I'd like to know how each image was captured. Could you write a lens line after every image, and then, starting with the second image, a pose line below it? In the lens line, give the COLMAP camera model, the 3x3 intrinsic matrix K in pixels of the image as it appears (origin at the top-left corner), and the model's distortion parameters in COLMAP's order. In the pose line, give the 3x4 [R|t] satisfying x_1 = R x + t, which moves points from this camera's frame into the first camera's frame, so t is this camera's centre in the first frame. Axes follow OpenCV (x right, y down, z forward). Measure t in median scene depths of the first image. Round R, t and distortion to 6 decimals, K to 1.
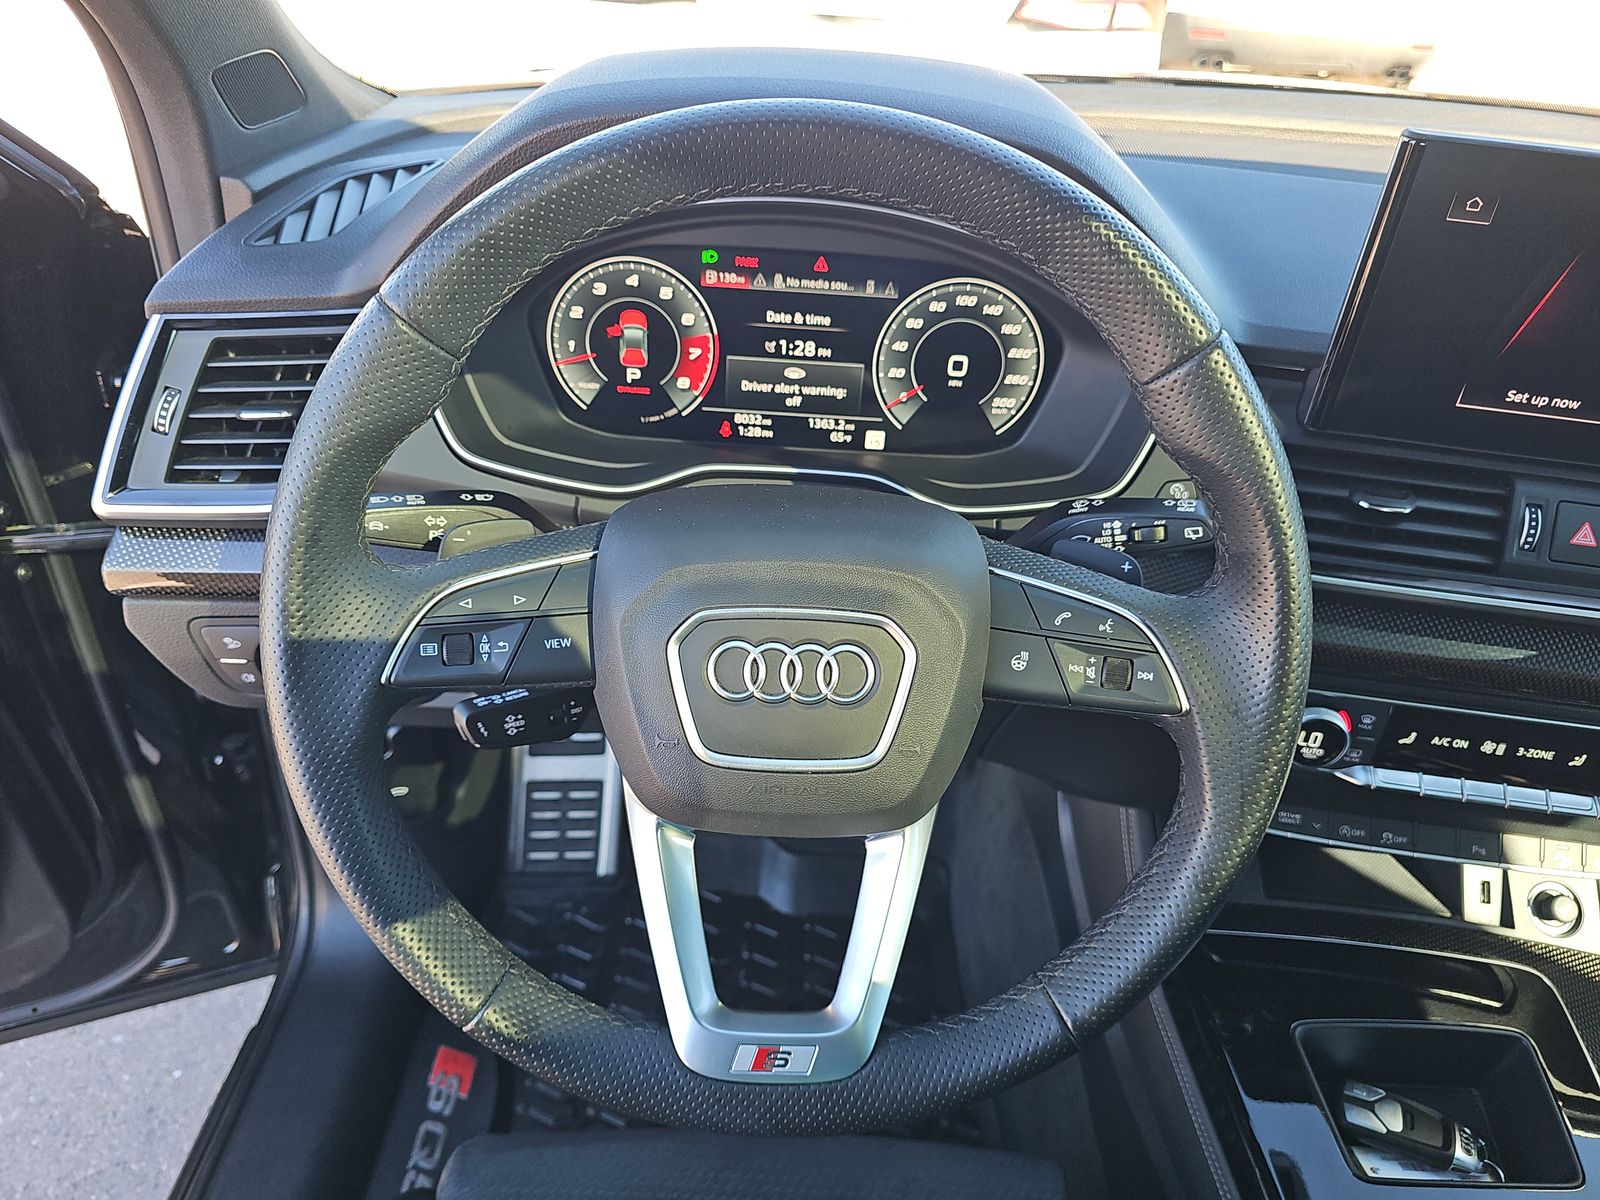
lens RADIAL K [[1083.8, 0, 789.2], [0, 1083.8, 610.6], [0, 0, 1]] dist [0.030442, -0.020764]
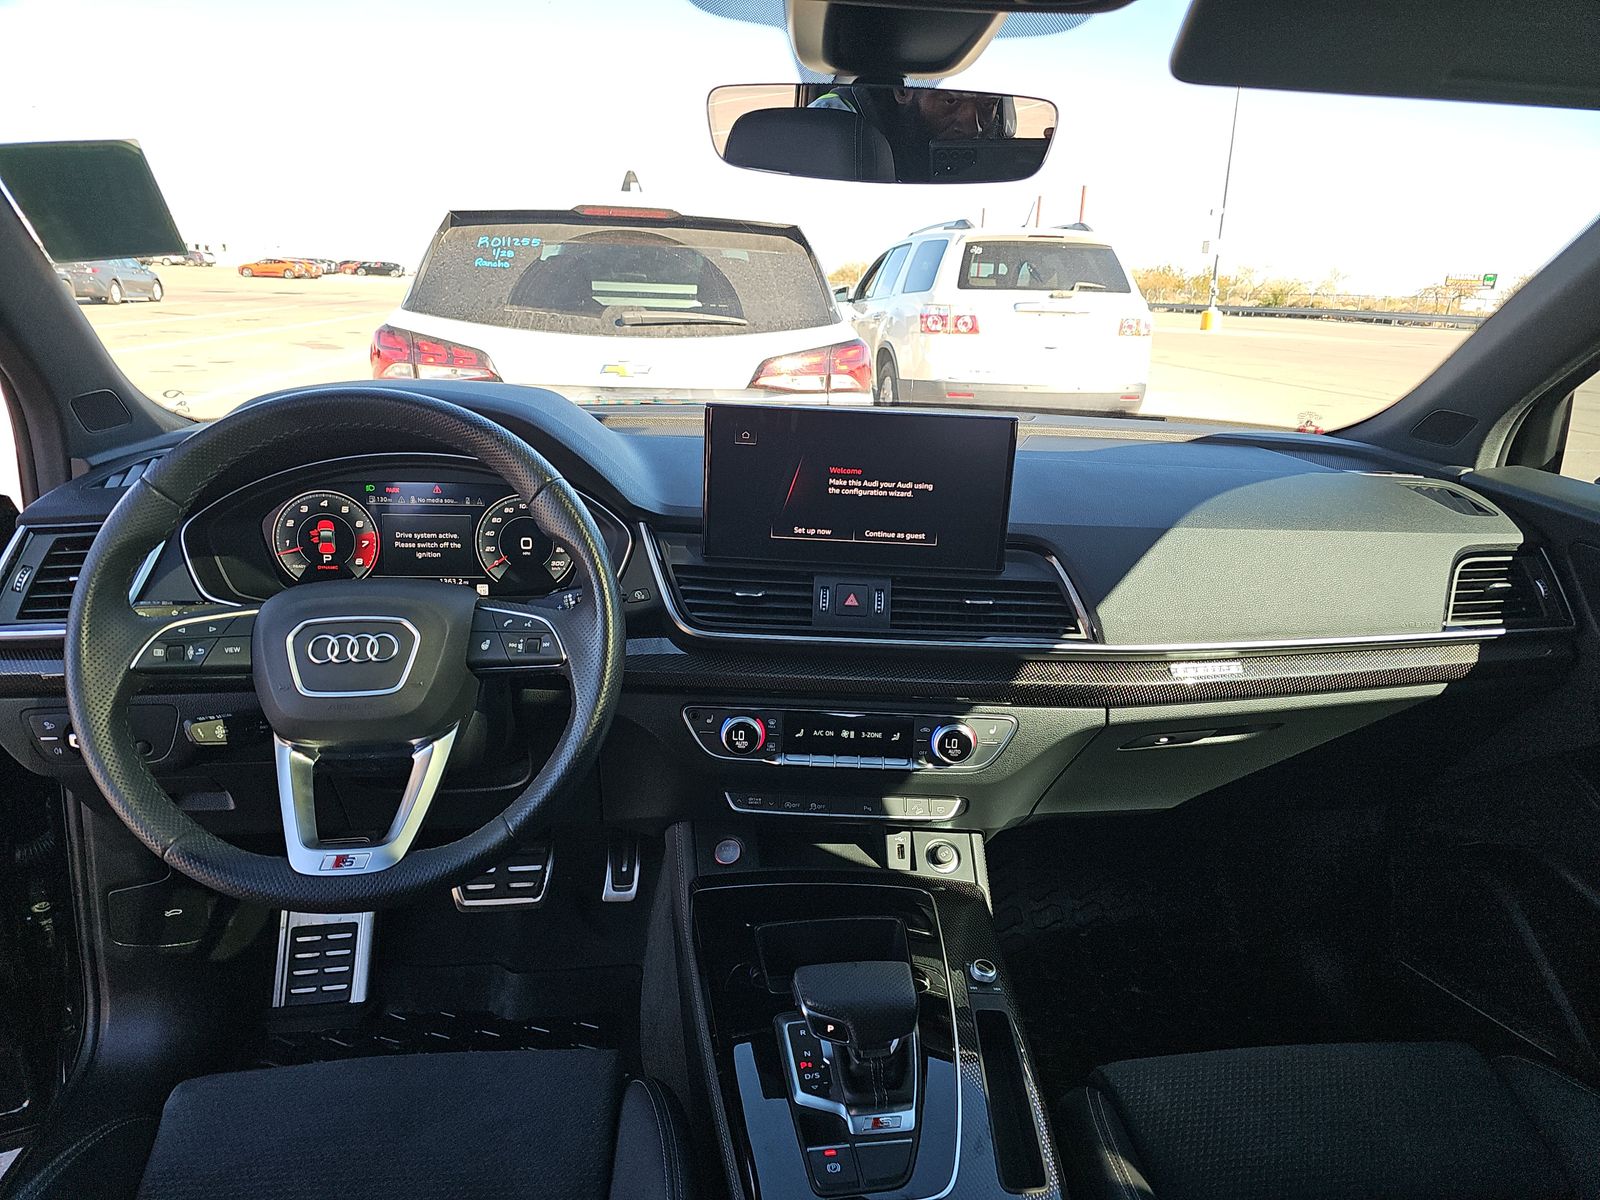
lens RADIAL K [[1083.8, 0, 813.1], [0, 1083.8, 609.5], [0, 0, 1]] dist [0.030442, -0.020764]
pose [[0.989743, -0.060910, 0.129222, 0.386248], [0.097094, 0.950325, -0.295728, 0.438709], [-0.104790, 0.305241, 0.946492, -0.659992]]
